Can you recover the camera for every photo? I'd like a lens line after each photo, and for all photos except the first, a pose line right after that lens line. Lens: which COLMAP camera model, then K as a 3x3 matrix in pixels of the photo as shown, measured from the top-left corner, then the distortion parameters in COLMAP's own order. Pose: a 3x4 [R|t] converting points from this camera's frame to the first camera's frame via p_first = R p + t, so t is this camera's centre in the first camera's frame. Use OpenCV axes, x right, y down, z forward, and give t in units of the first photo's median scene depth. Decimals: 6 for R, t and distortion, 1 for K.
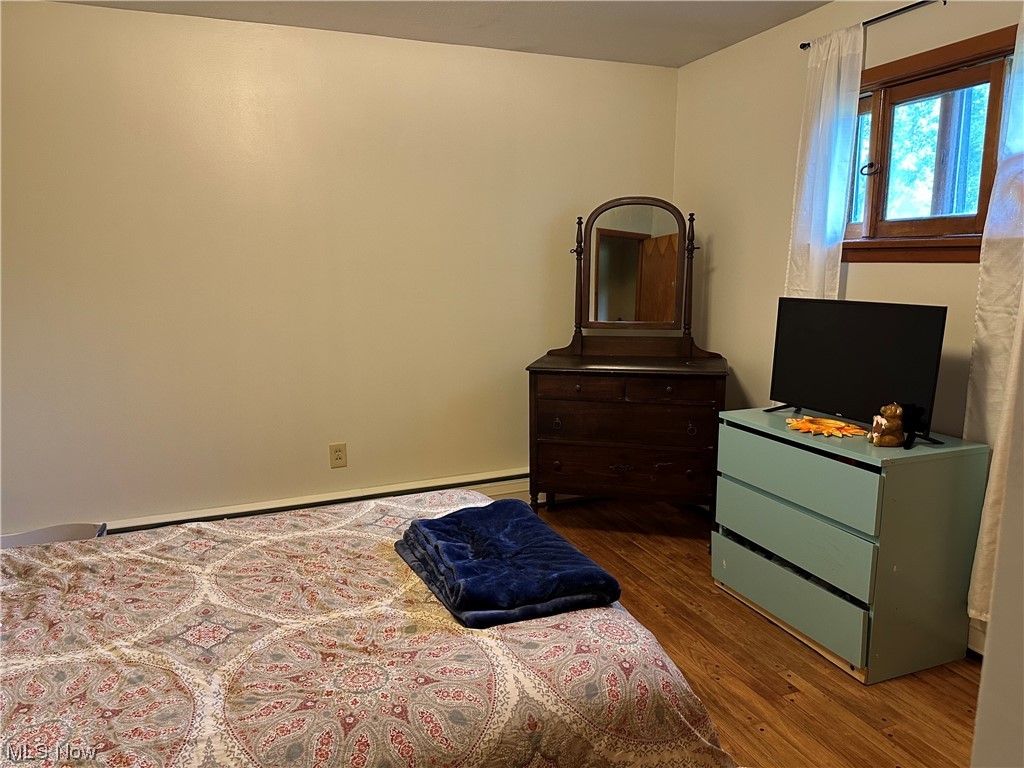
lens RADIAL K [[706.5, 0, 509.3], [0, 706.5, 388.0], [0, 0, 1]] dist [0.082410, -0.097898]
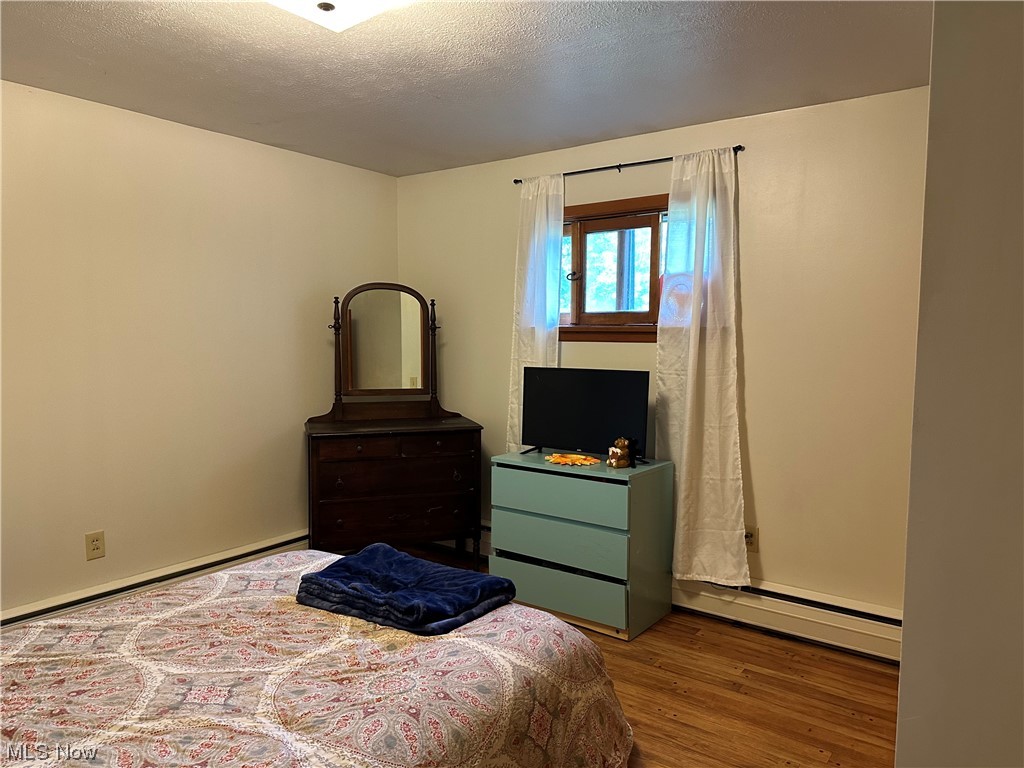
lens RADIAL K [[706.5, 0, 509.3], [0, 706.5, 388.0], [0, 0, 1]] dist [0.082410, -0.097898]
pose [[0.847873, -0.026503, 0.529536, -0.411336], [0.080310, 0.993646, -0.078857, 0.015967], [-0.524082, 0.109388, 0.844614, -0.099278]]
